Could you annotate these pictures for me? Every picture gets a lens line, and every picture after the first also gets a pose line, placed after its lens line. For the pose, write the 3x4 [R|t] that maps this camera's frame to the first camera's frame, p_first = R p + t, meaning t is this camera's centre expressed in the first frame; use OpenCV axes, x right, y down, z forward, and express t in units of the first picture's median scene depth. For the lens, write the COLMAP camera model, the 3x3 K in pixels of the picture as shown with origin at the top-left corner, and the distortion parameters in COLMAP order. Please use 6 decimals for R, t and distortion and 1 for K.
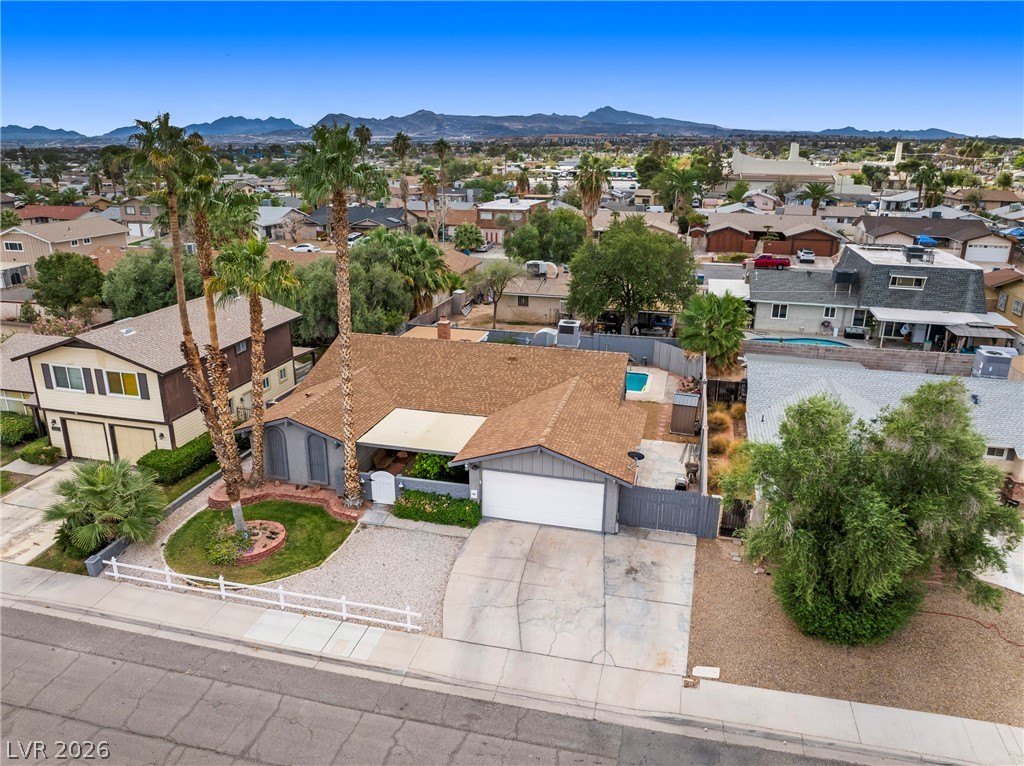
lens RADIAL K [[717.6, 0, 516.2], [0, 717.6, 379.8], [0, 0, 1]] dist [-0.035627, -0.002257]
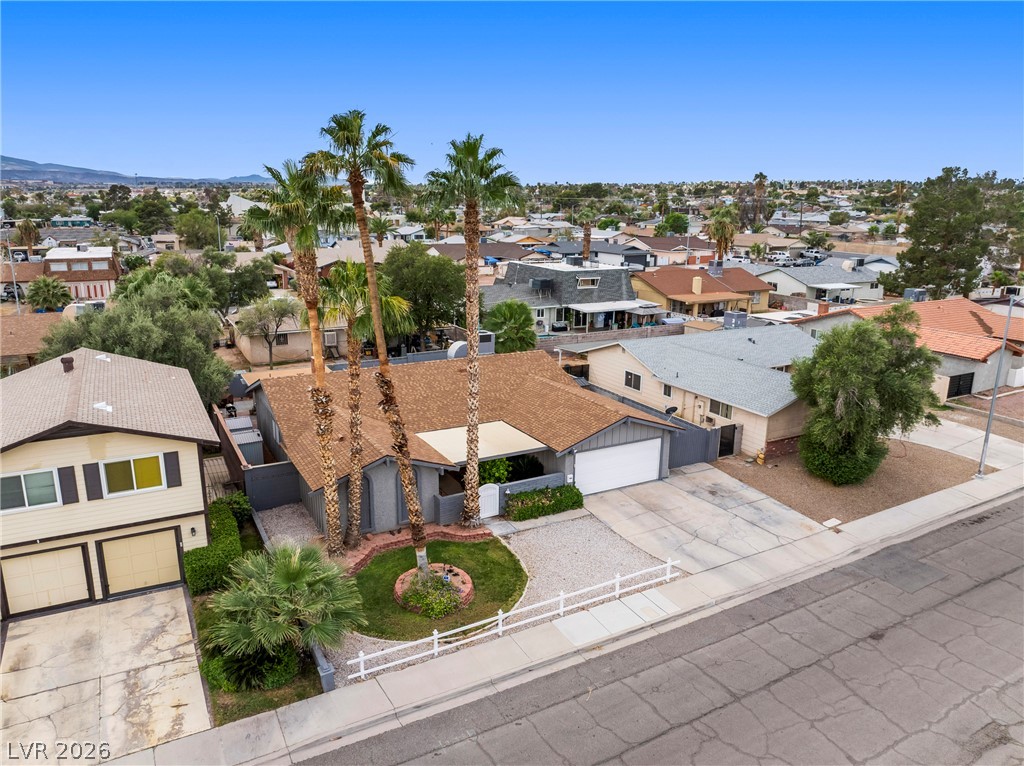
lens RADIAL K [[717.6, 0, 516.2], [0, 717.6, 379.8], [0, 0, 1]] dist [-0.035627, -0.002257]
pose [[0.730911, -0.165967, 0.661985, -0.836897], [0.206069, 0.978376, 0.017765, -0.024502], [-0.650619, 0.123430, 0.749306, 0.222156]]
